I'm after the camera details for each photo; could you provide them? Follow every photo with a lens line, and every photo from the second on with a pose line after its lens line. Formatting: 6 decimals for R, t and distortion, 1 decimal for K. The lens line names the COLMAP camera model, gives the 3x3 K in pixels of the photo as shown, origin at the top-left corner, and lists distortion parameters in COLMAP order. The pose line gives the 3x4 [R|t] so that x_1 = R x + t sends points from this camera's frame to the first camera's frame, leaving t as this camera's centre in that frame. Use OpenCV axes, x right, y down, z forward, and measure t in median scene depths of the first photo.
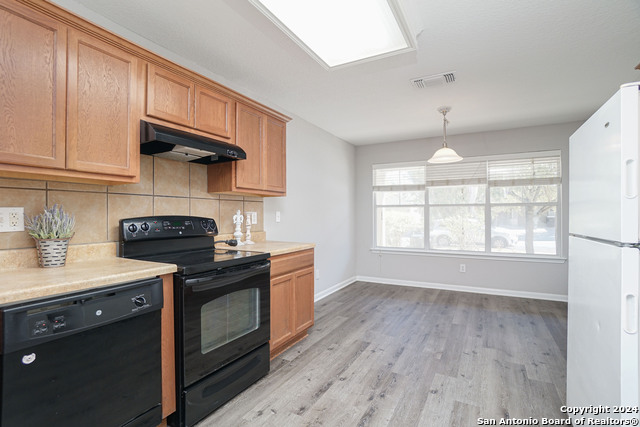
lens RADIAL K [[306.8, 0, 315.7], [0, 306.8, 214.5], [0, 0, 1]] dist [-0.014977, 0.001157]
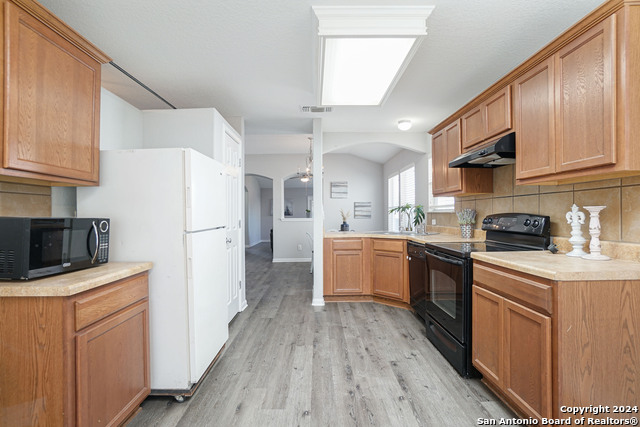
lens RADIAL K [[306.8, 0, 321.4], [0, 306.8, 214.1], [0, 0, 1]] dist [-0.014977, 0.001157]
pose [[-0.863197, 0.006130, -0.504829, 0.777156], [0.008411, 0.999962, -0.002239, 0.004661], [0.504796, -0.006179, -0.863216, 1.753674]]
